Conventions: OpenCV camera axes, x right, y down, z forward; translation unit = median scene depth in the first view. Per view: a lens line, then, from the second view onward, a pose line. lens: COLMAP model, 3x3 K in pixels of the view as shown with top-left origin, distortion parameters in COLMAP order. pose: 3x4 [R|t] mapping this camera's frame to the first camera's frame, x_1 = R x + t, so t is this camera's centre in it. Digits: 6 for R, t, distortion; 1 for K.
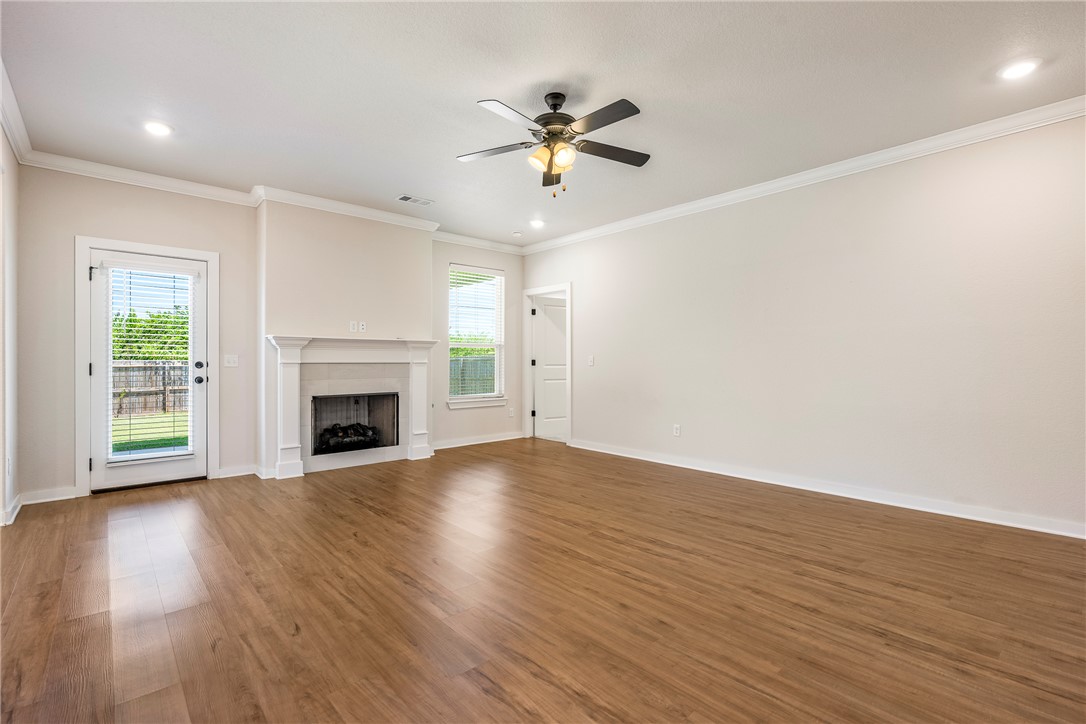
lens RADIAL K [[495.4, 0, 543.0], [0, 495.4, 362.0], [0, 0, 1]] dist [-0.001304, 0.000369]
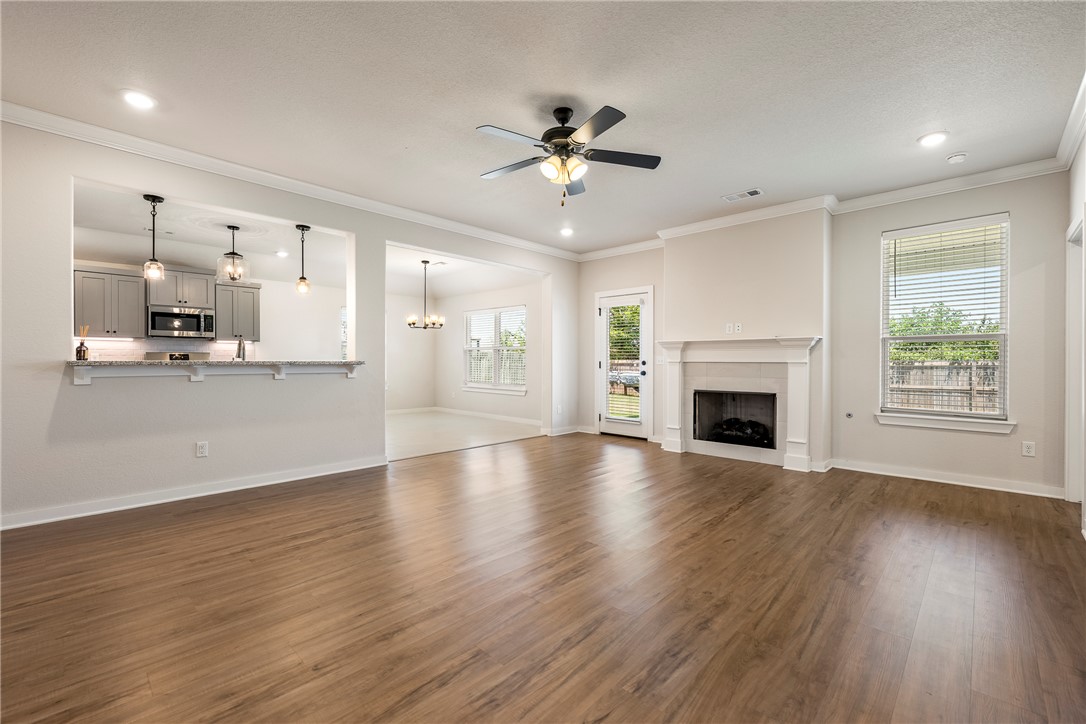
lens RADIAL K [[458.7, 0, 533.3], [0, 458.7, 359.4], [0, 0, 1]] dist [-0.001476, -0.000103]
pose [[0.065312, -0.002890, -0.997861, 0.734814], [-0.003776, 0.999988, -0.003144, 0.000771], [0.997858, 0.003974, 0.065300, 0.639274]]
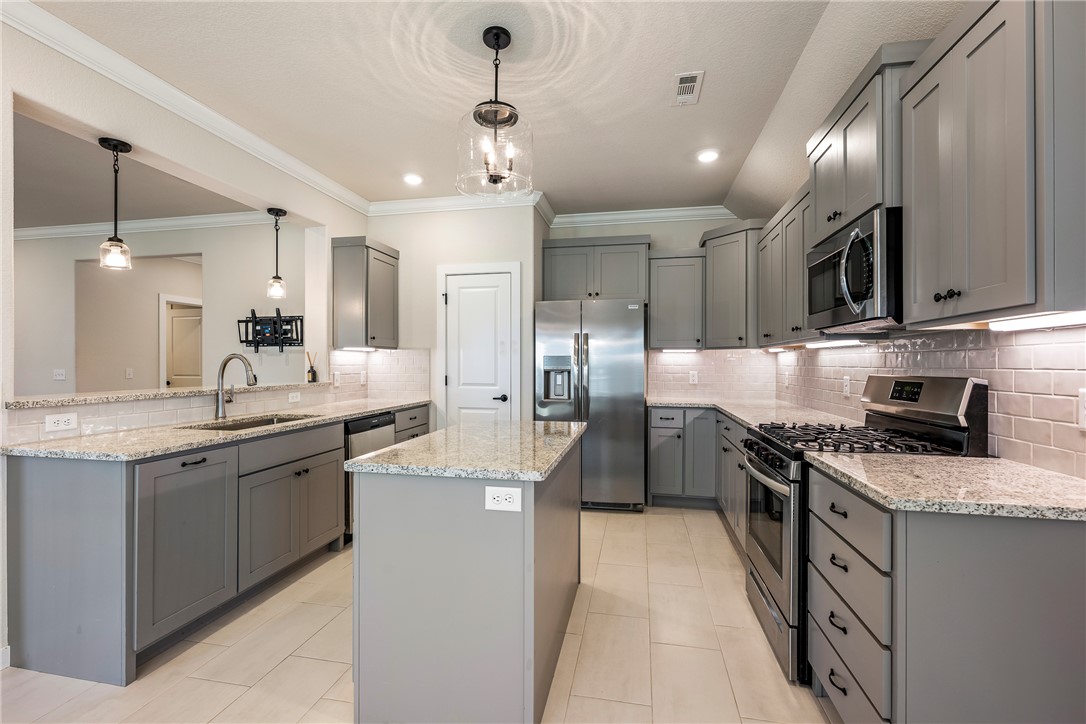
lens RADIAL K [[479.4, 0, 543.4], [0, 479.4, 365.0], [0, 0, 1]] dist [-0.000447, 0.000040]
pose [[-0.596919, -0.004973, 0.802286, -1.154131], [-0.001944, 0.999987, 0.004752, -0.037666], [-0.802299, 0.001277, -0.596921, 0.104884]]
